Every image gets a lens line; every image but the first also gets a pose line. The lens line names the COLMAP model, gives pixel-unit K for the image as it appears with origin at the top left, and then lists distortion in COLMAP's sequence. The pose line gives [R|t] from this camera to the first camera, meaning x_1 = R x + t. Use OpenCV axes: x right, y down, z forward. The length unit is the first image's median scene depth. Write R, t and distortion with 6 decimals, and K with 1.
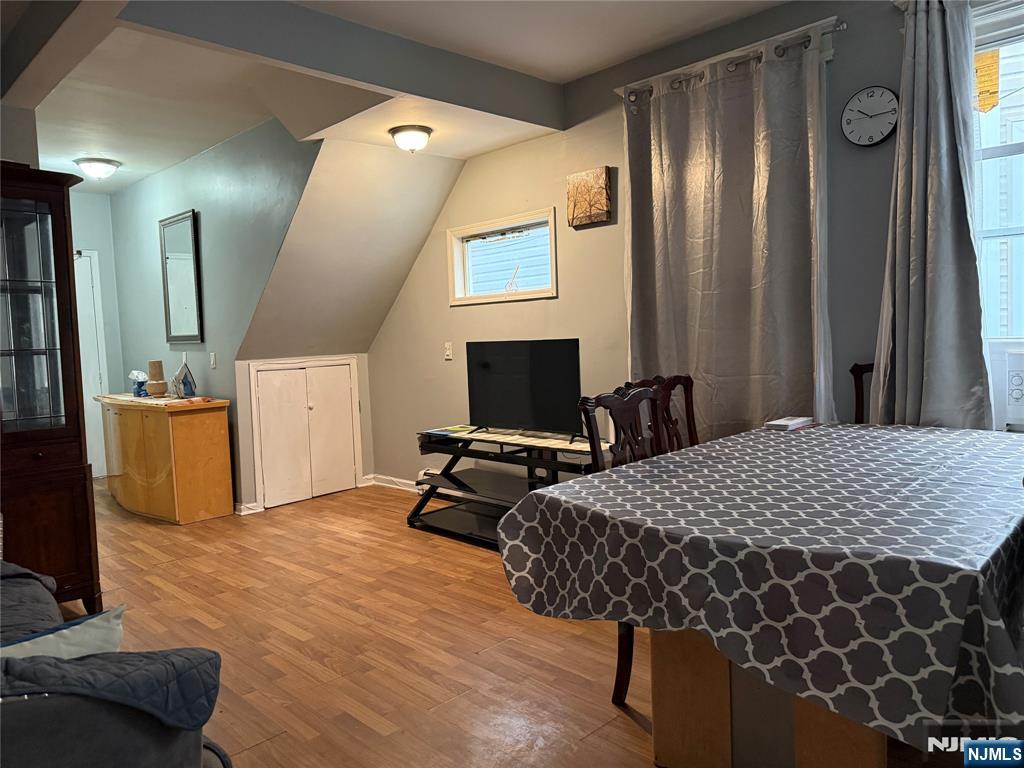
lens RADIAL K [[720.1, 0, 512.0], [0, 720.1, 384.0], [0, 0, 1]] dist [-0.033069, -0.001714]
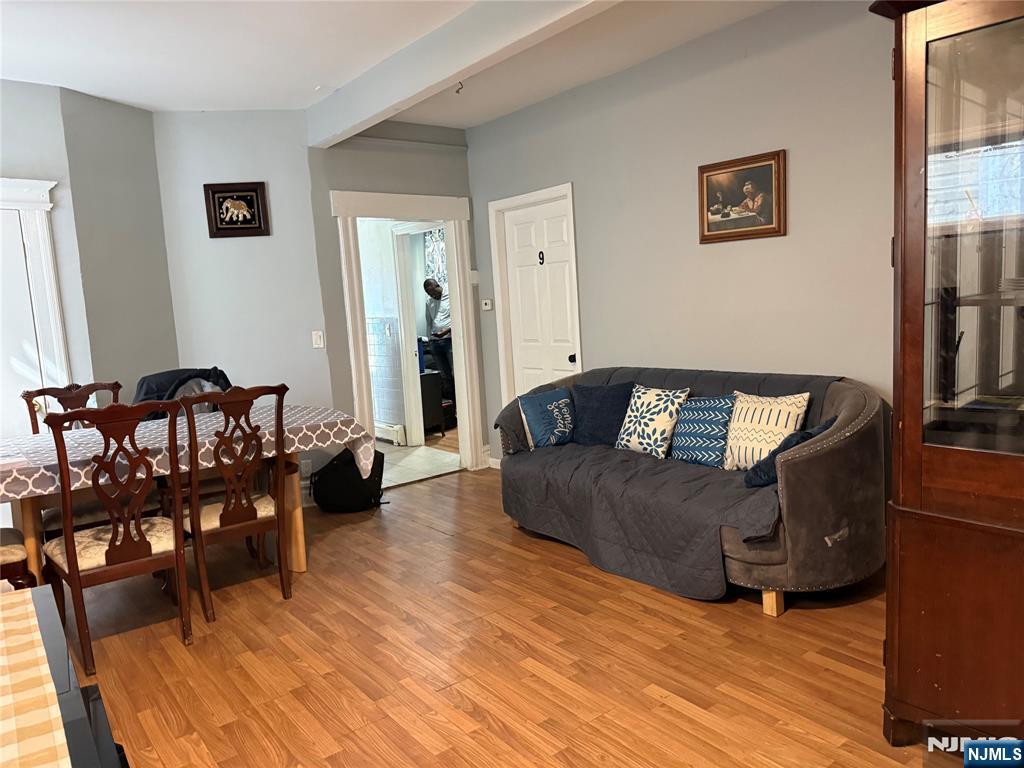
lens RADIAL K [[703.8, 0, 512.0], [0, 703.8, 384.0], [0, 0, 1]] dist [-0.004758, -0.004018]
pose [[-0.988097, 0.077763, 0.132733, -0.355290], [0.101457, 0.977995, 0.182297, -0.126771], [-0.115637, 0.193593, -0.974243, 1.547741]]
